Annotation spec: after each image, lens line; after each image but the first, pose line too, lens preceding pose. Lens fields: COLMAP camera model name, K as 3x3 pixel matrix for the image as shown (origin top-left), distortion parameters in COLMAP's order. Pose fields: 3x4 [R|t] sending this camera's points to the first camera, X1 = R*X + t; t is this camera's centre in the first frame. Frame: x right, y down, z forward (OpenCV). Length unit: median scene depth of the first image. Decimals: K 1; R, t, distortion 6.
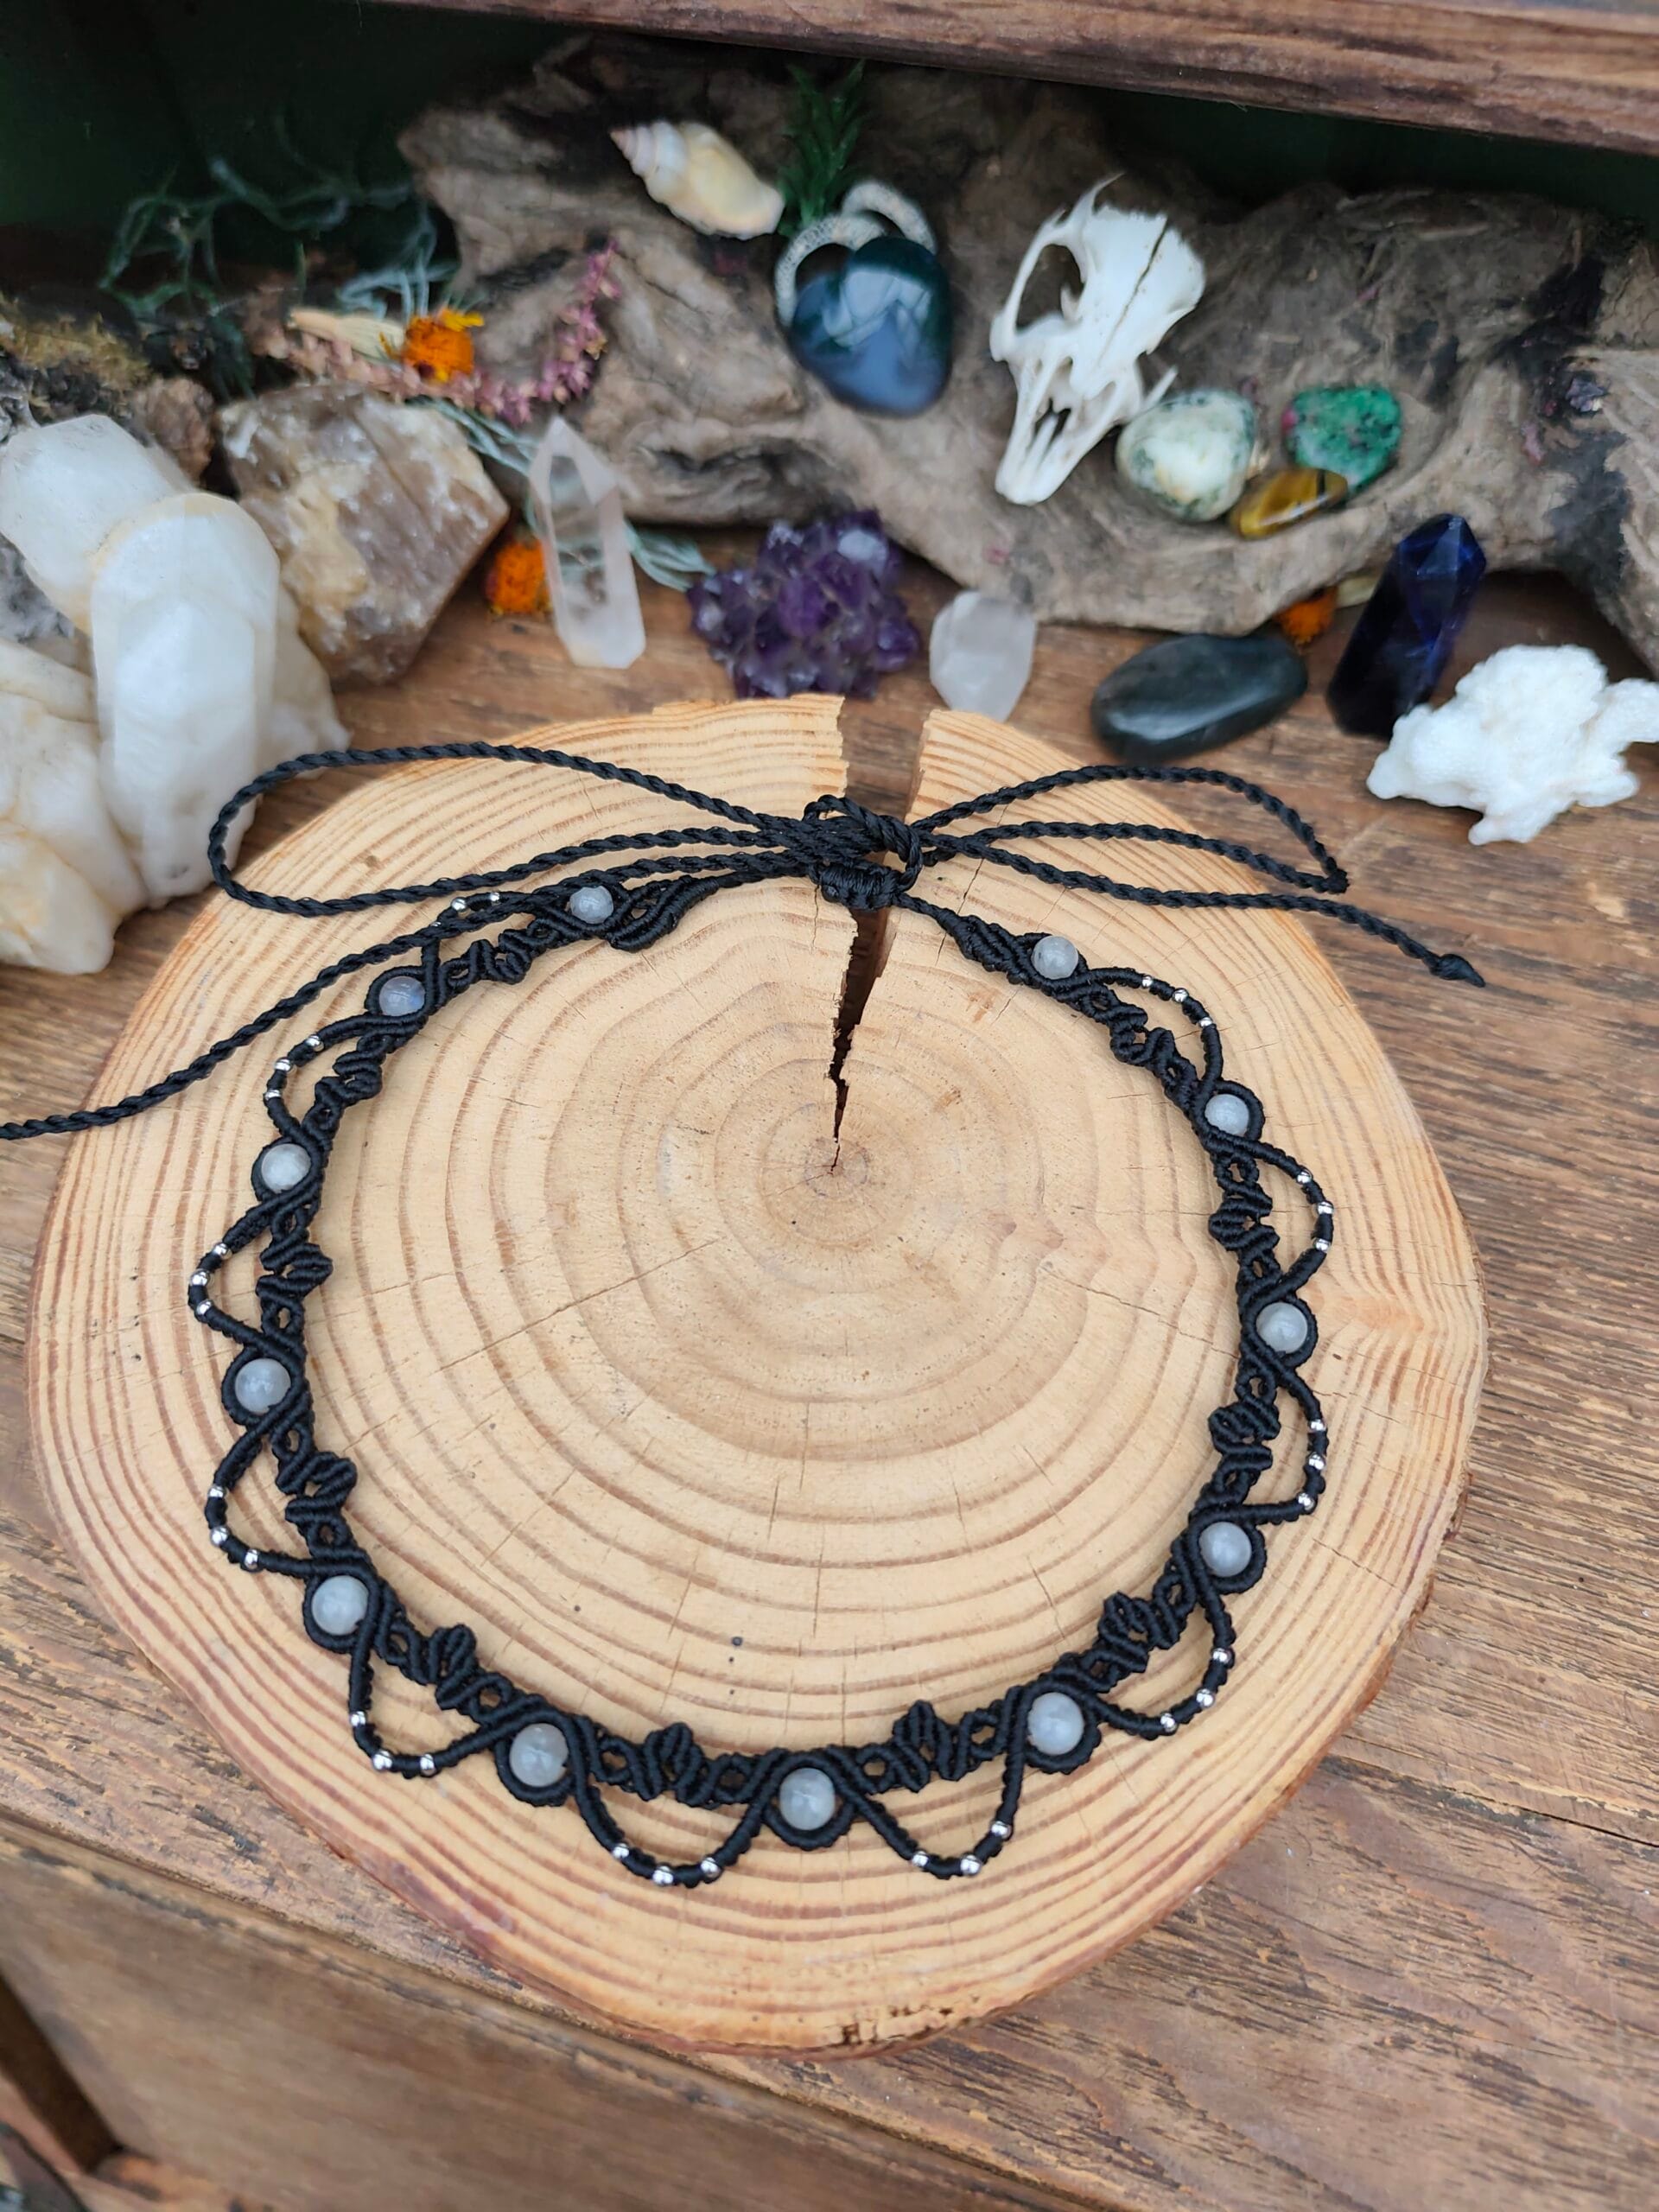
lens RADIAL K [[1720.2, 0, 838.2], [0, 1720.2, 1119.5], [0, 0, 1]] dist [-0.090061, 0.013960]
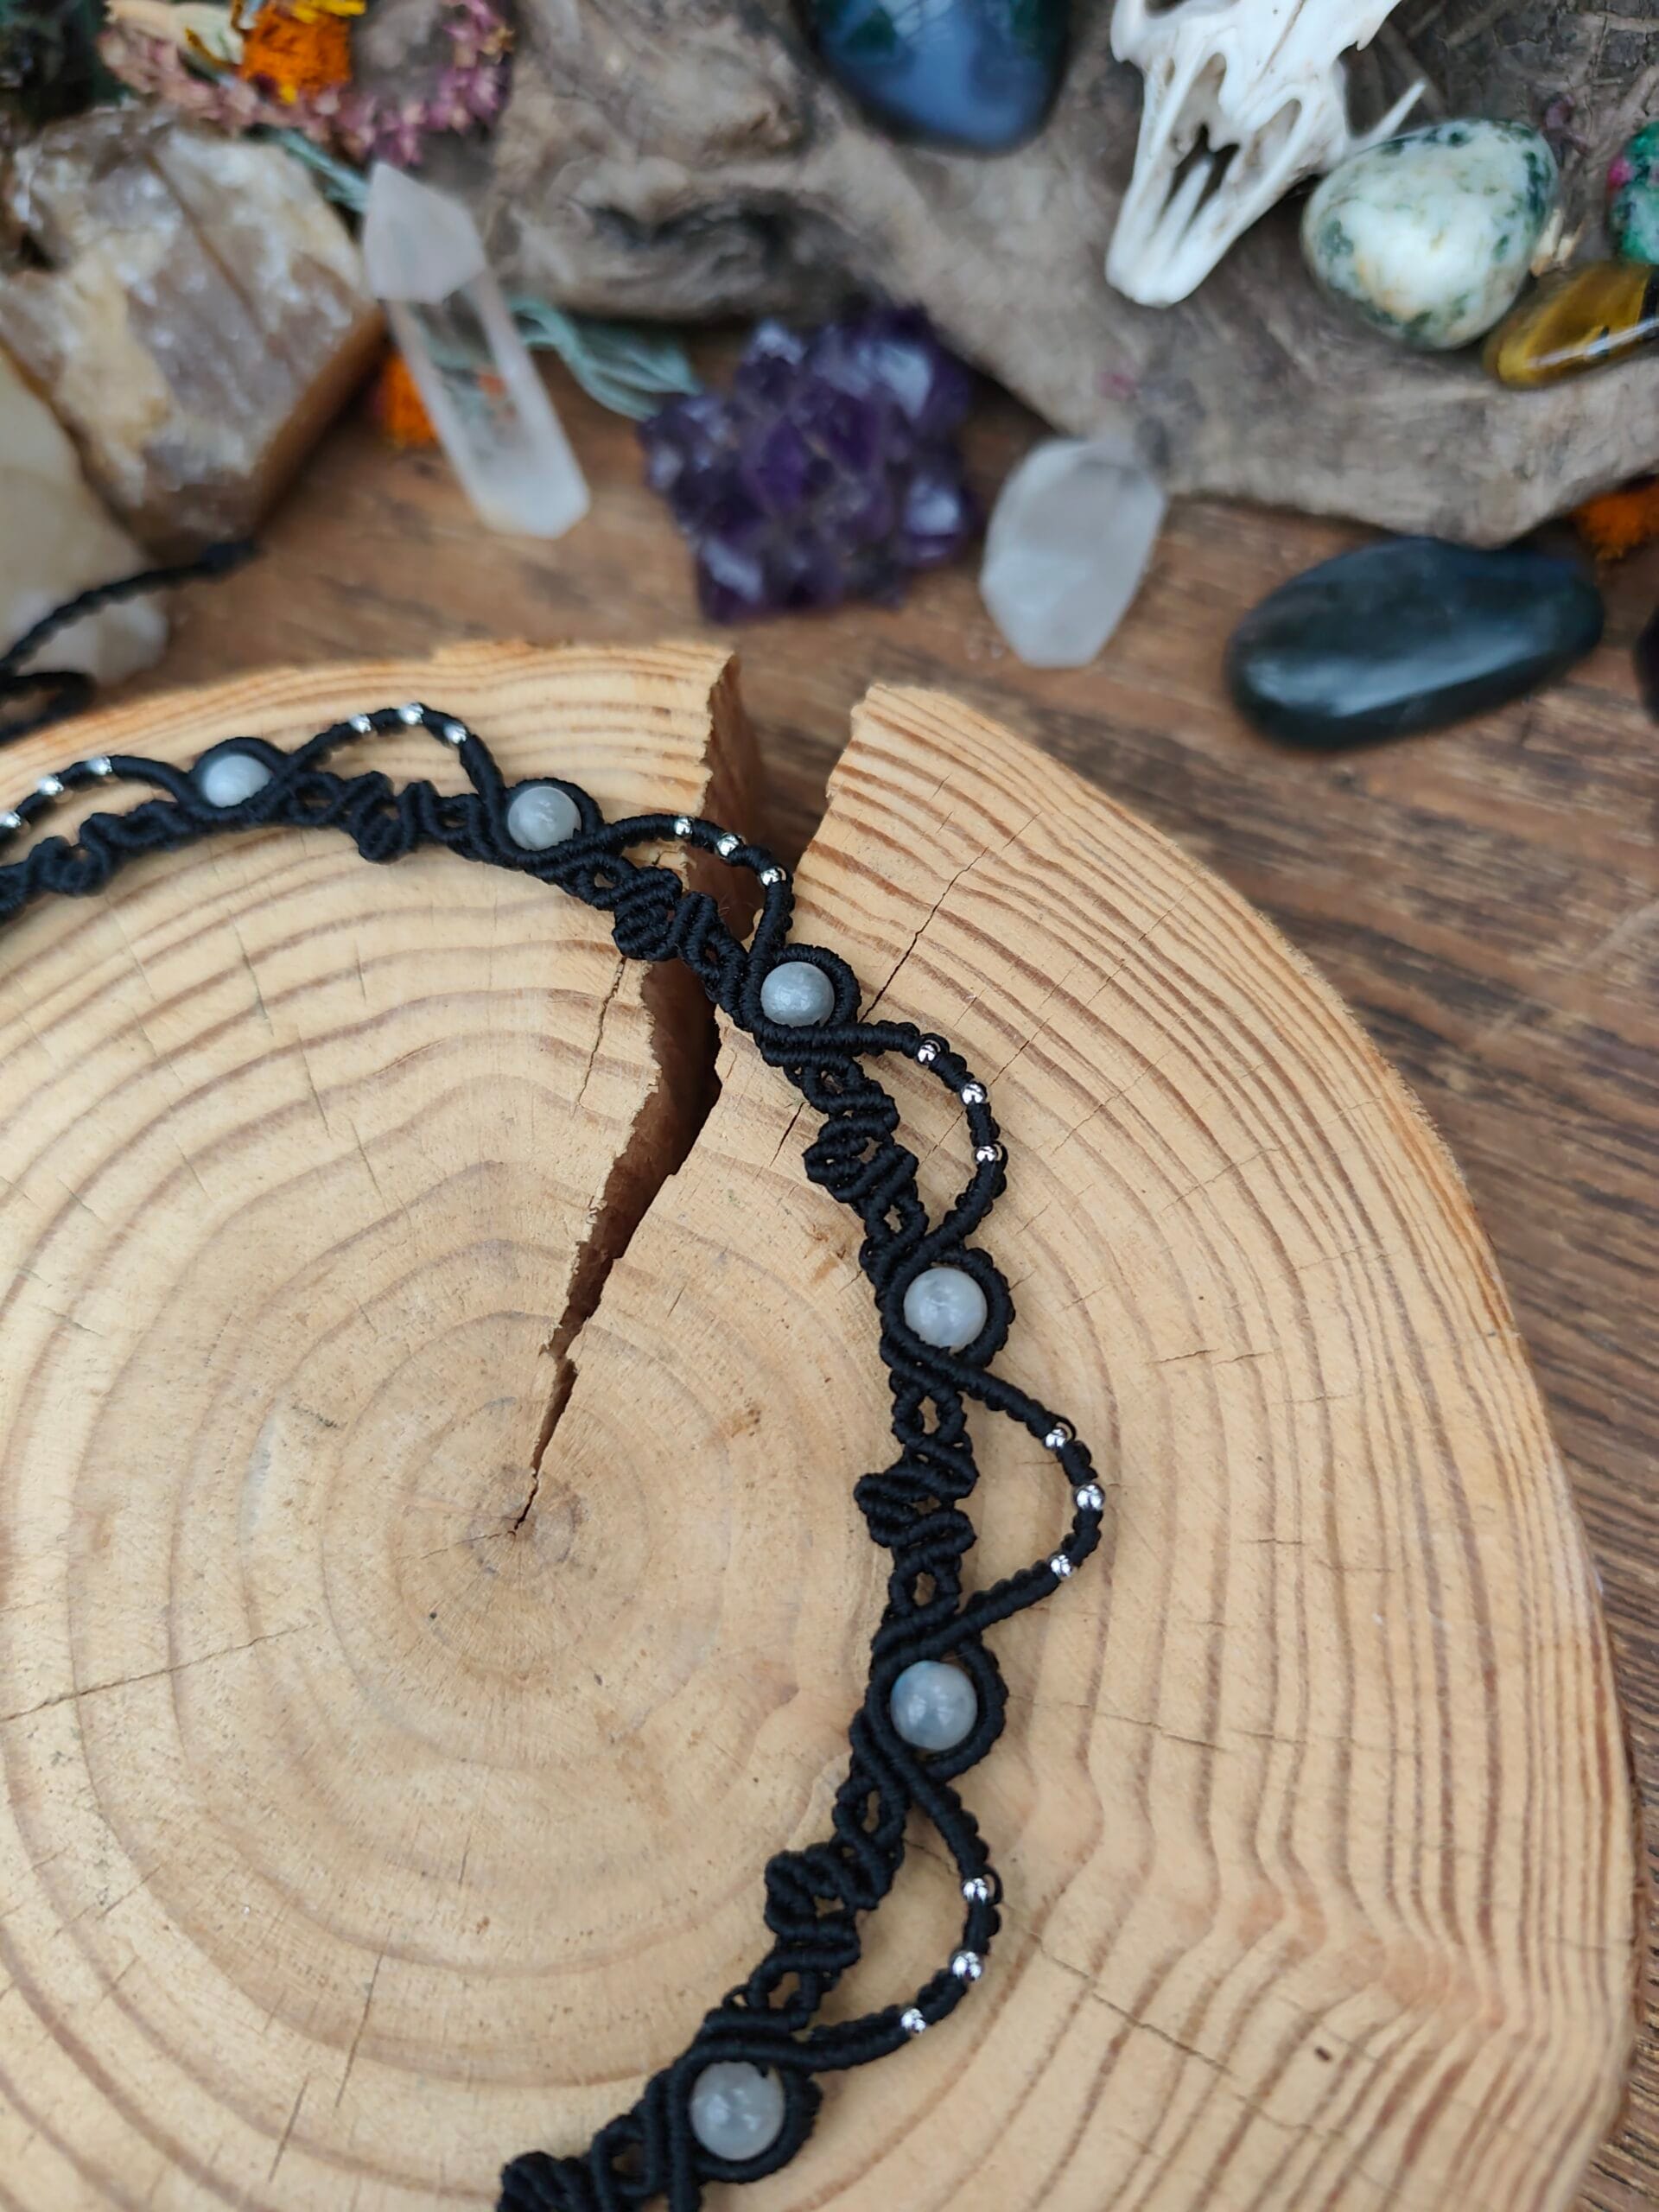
lens RADIAL K [[1720.2, 0, 809.2], [0, 1720.2, 1108.6], [0, 0, 1]] dist [-0.090061, 0.013960]
pose [[0.972906, 0.117237, -0.199270, 0.151466], [-0.089165, 0.985485, 0.144461, -0.160627], [0.213314, -0.122779, 0.969238, 0.365689]]
